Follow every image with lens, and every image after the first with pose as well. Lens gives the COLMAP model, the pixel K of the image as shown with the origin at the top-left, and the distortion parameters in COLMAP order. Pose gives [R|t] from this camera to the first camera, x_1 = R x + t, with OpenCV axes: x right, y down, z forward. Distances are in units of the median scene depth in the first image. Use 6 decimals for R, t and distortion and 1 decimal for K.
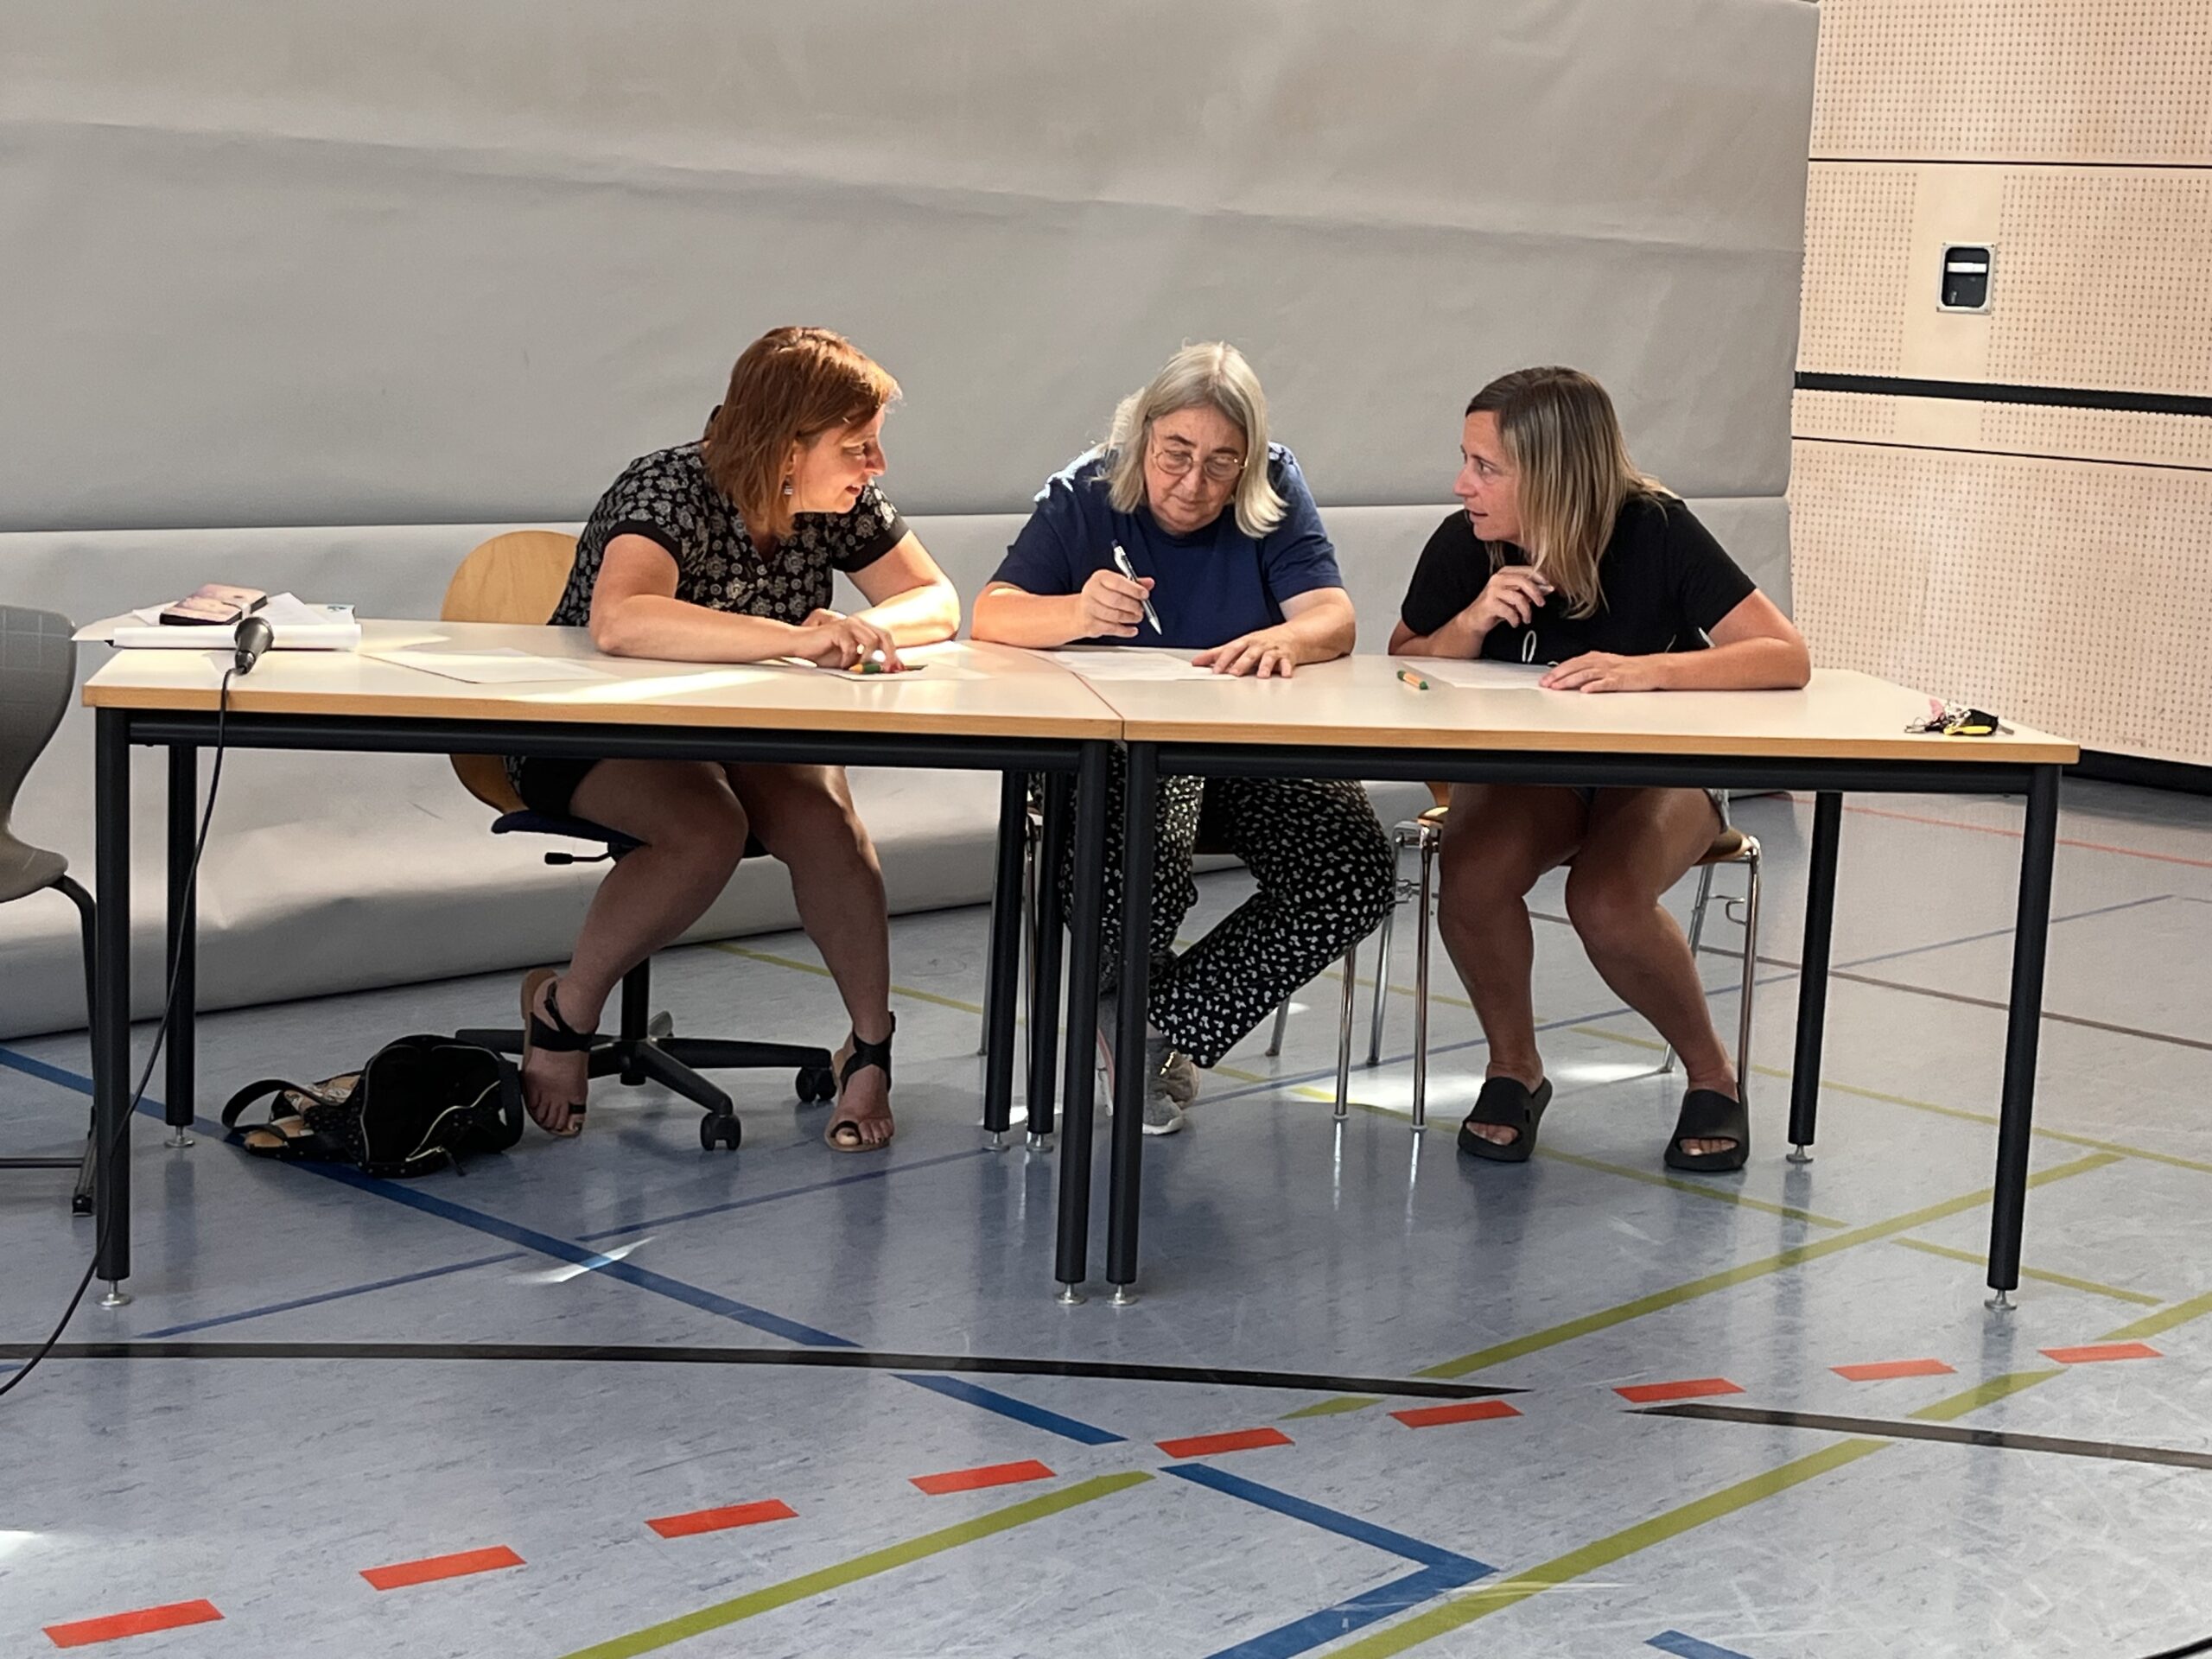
lens RADIAL K [[3408.8, 0, 1106.0], [0, 3408.8, 829.5], [0, 0, 1]] dist [0.016546, 0.002789]
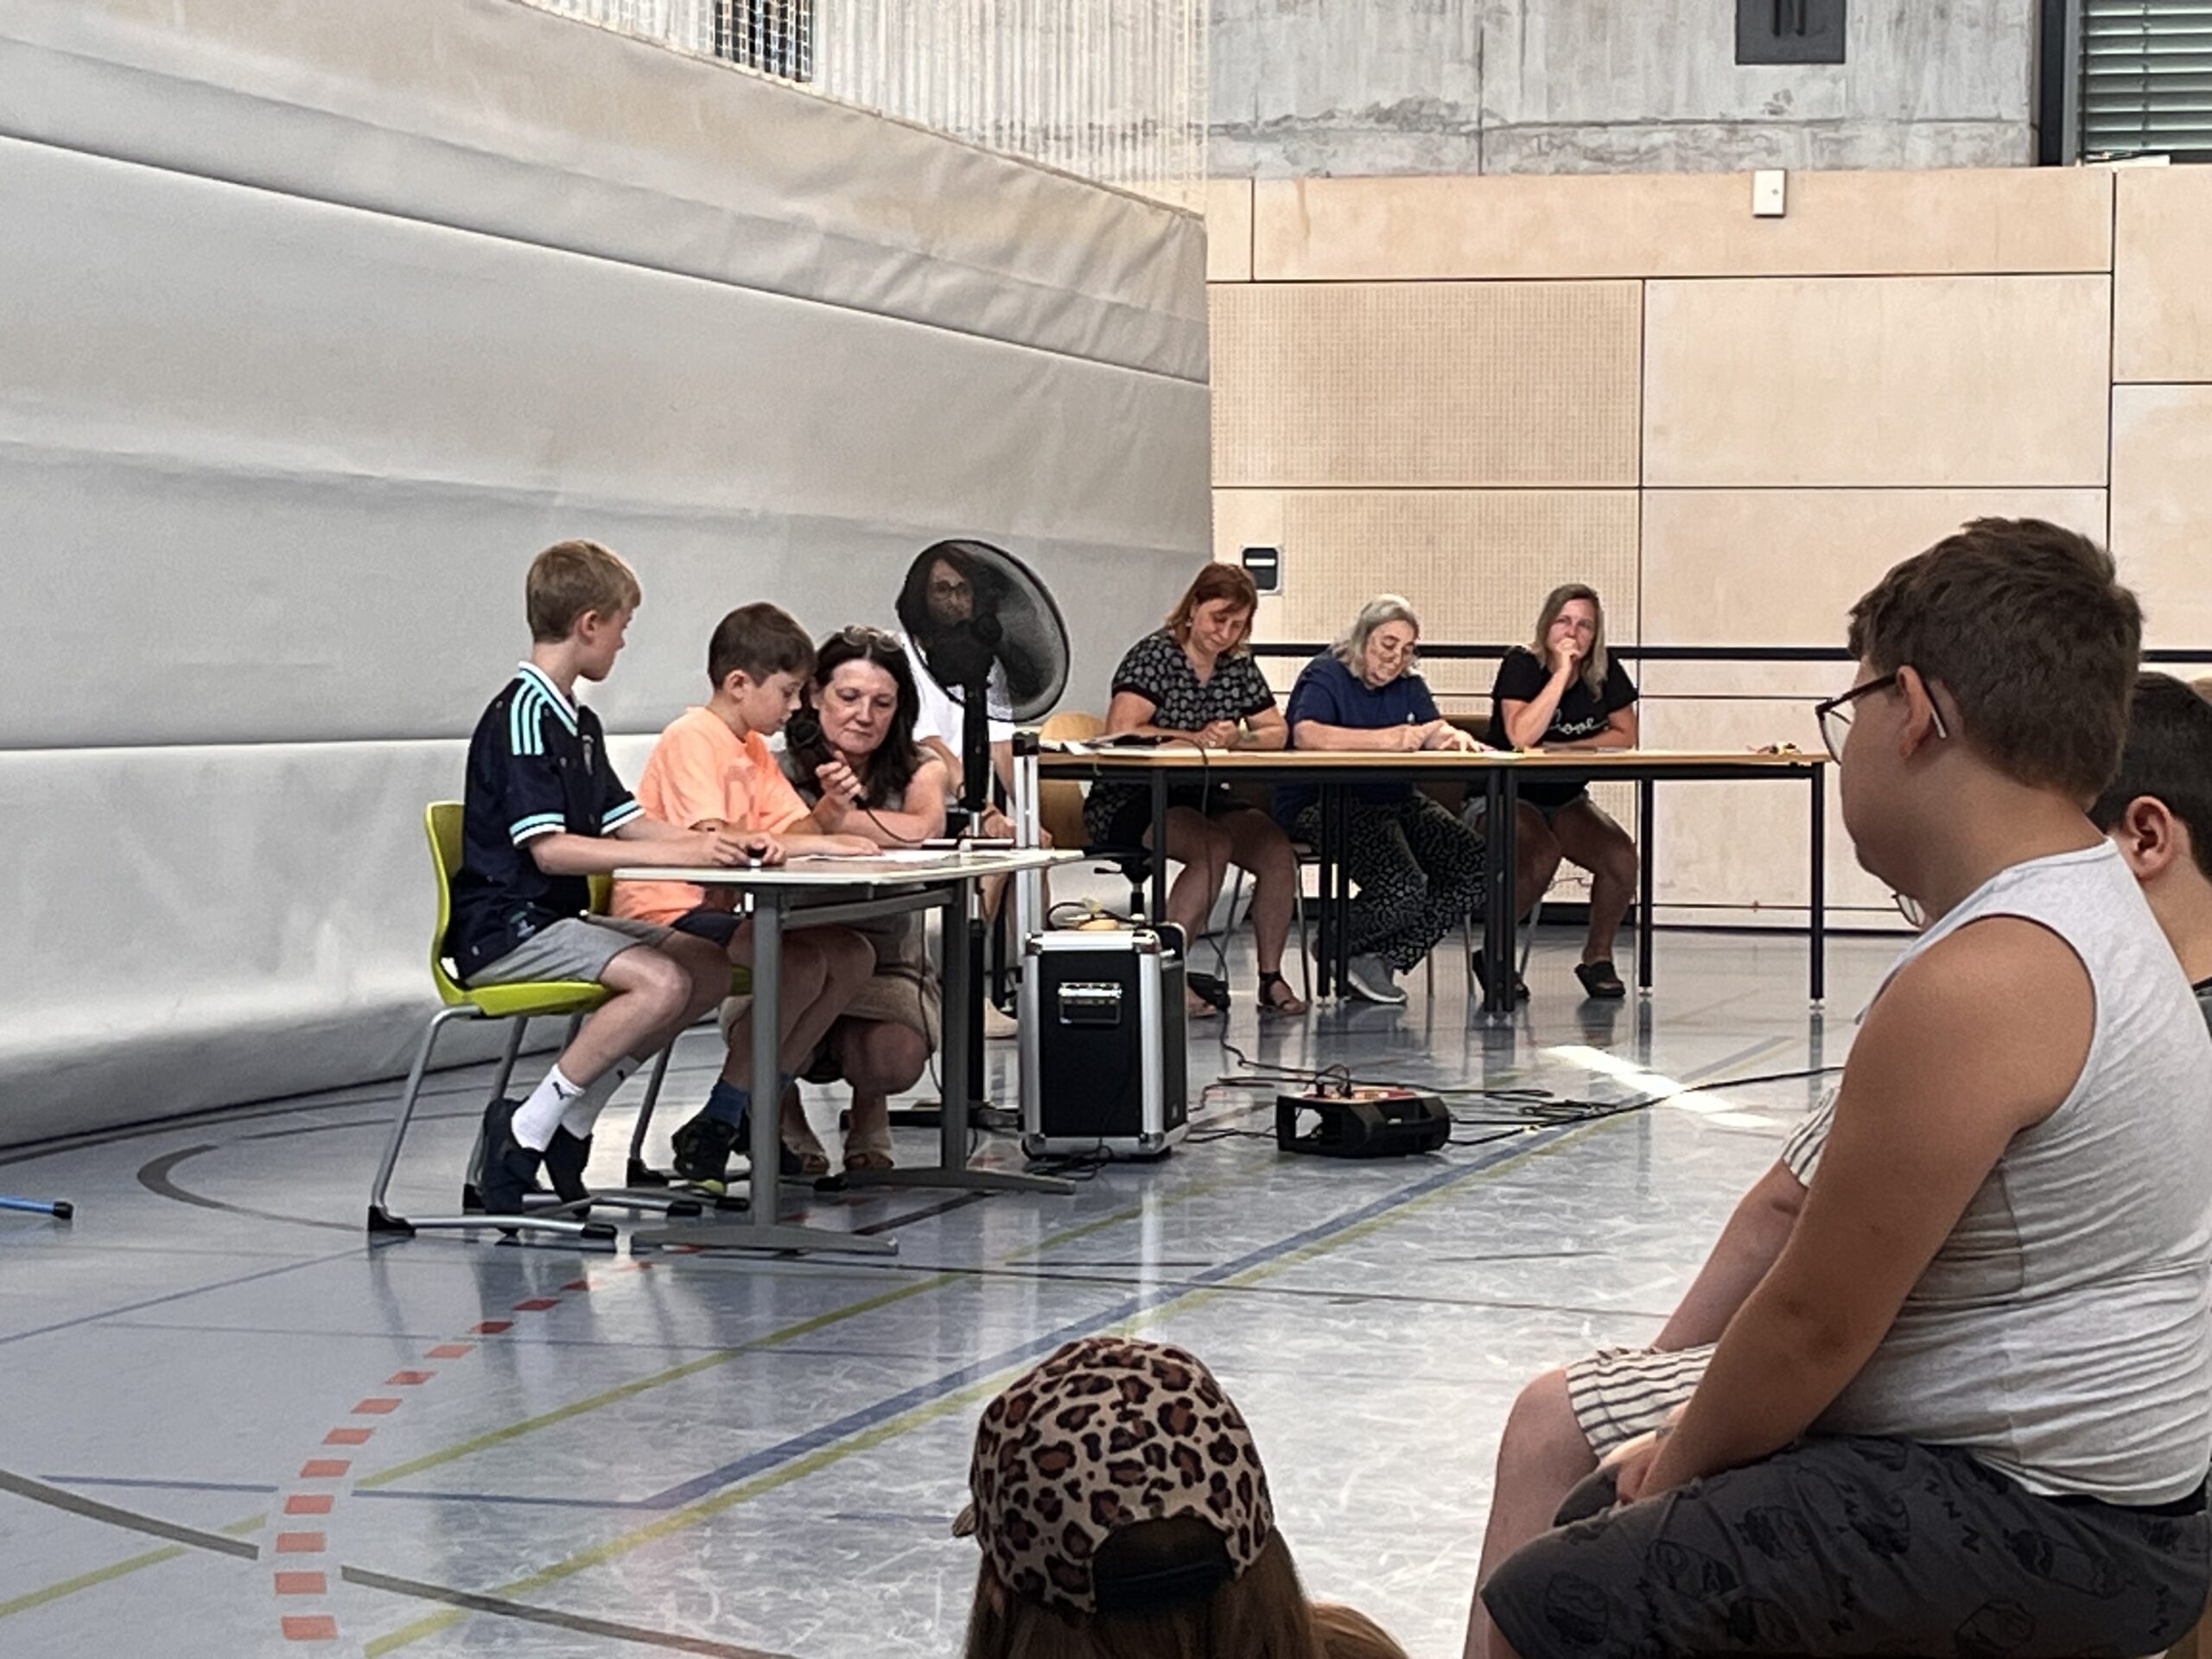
lens RADIAL K [[5741.5, 0, 1106.0], [0, 5741.5, 829.5], [0, 0, 1]] dist [0.055264, -0.350163]
pose [[0.889337, -0.048878, 0.454633, -2.036954], [0.104871, 0.989570, -0.098756, 0.390309], [-0.445064, 0.135505, 0.885187, -2.394027]]
